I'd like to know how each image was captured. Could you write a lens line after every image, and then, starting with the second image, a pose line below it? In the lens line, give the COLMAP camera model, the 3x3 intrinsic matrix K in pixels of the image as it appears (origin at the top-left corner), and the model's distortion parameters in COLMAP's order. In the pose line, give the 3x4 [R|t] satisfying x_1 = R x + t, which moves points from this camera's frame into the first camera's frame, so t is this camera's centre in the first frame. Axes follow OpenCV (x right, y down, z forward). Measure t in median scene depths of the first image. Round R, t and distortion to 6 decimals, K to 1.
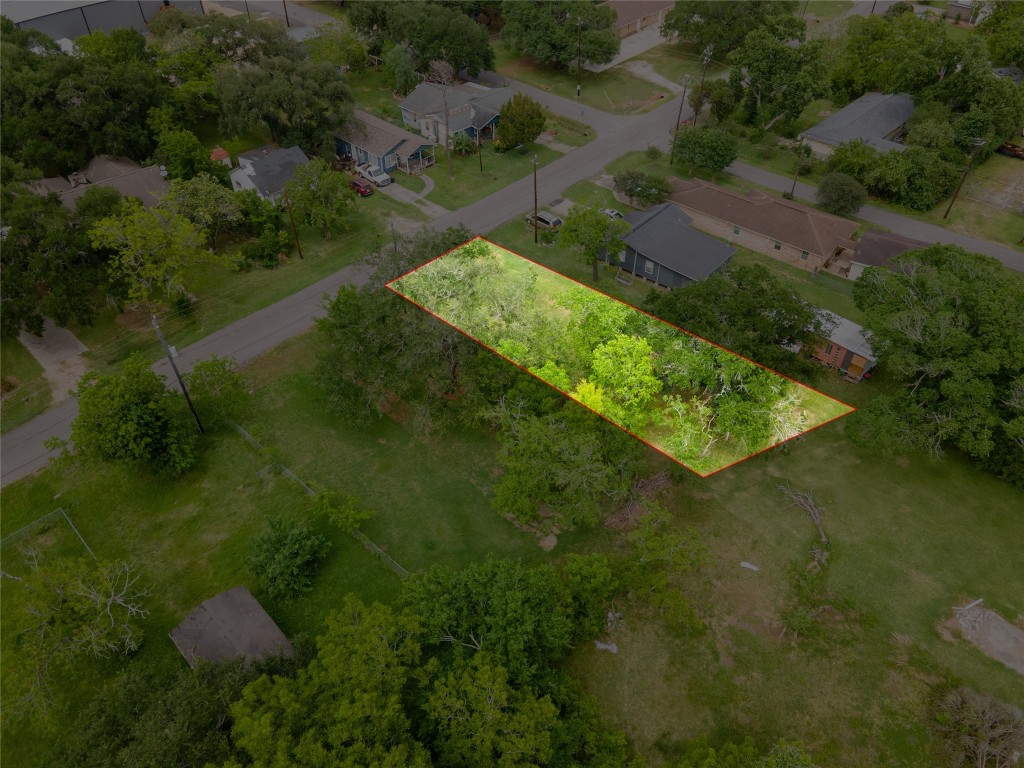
lens RADIAL K [[745.1, 0, 510.0], [0, 745.1, 386.6], [0, 0, 1]] dist [0.027116, 0.039087]
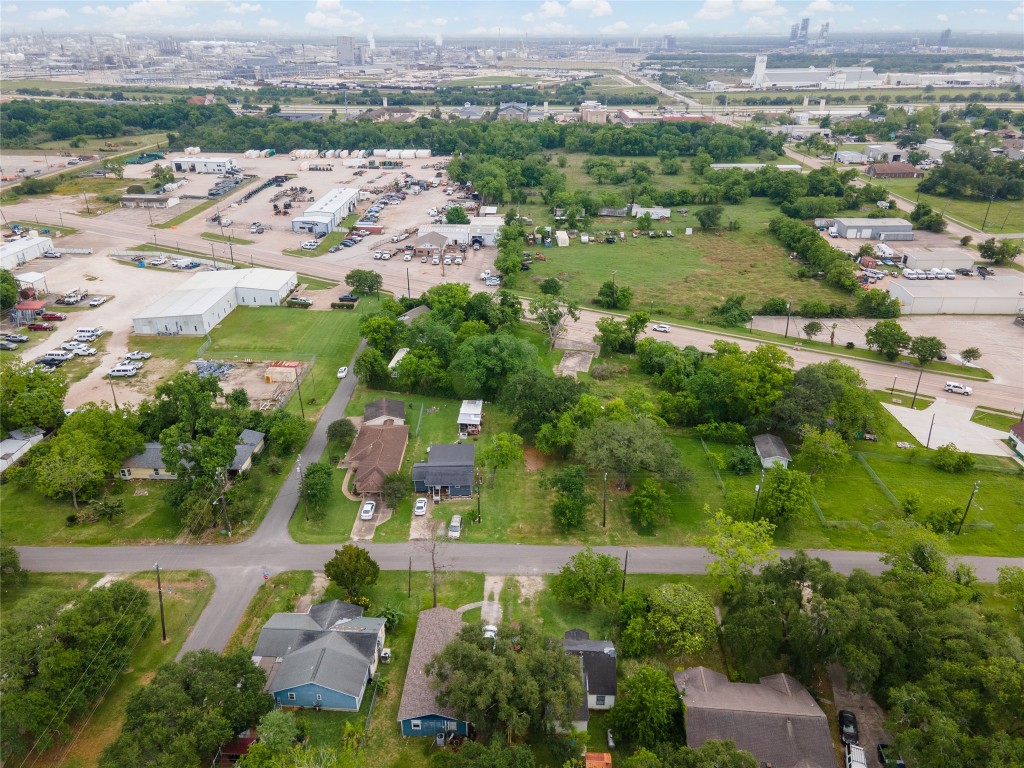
lens RADIAL K [[745.1, 0, 510.0], [0, 745.1, 386.6], [0, 0, 1]] dist [0.027116, 0.039087]
pose [[-0.664930, -0.316730, 0.676425, -0.799601], [0.499563, 0.484660, 0.718012, -1.197291], [-0.555252, 0.815344, -0.164038, 0.938745]]
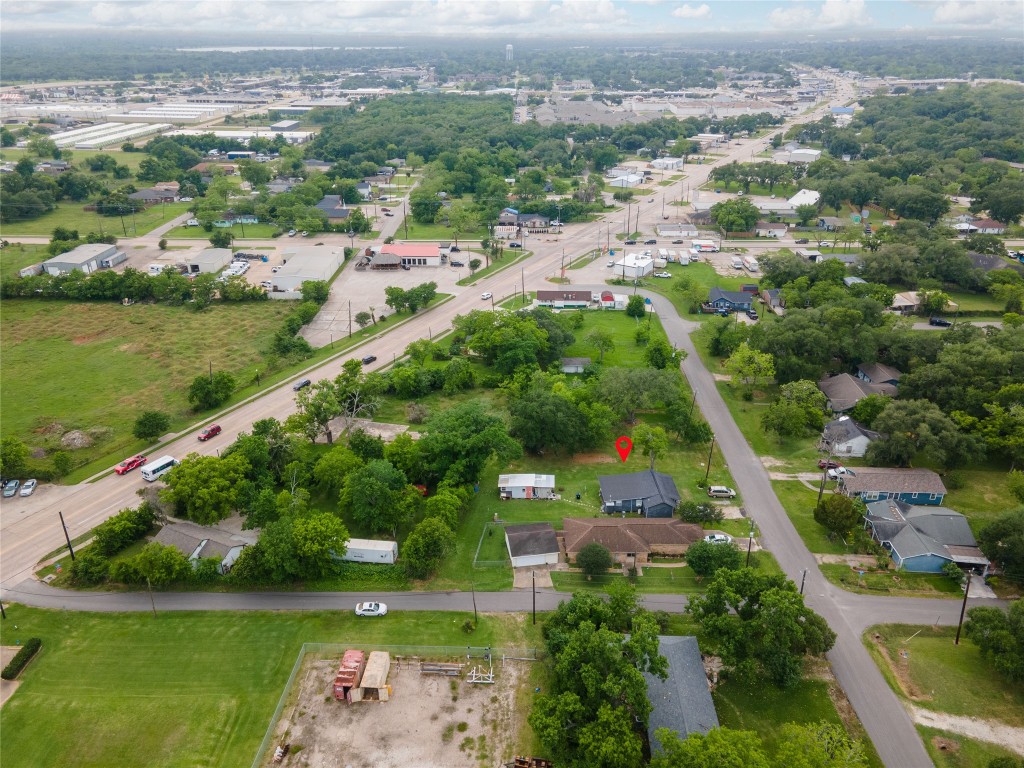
lens RADIAL K [[745.1, 0, 510.0], [0, 745.1, 386.6], [0, 0, 1]] dist [0.027116, 0.039087]
pose [[-0.740603, 0.292820, -0.604784, 1.182384], [-0.444258, 0.461882, 0.767658, -1.259208], [0.504124, 0.837210, -0.211984, 0.905268]]
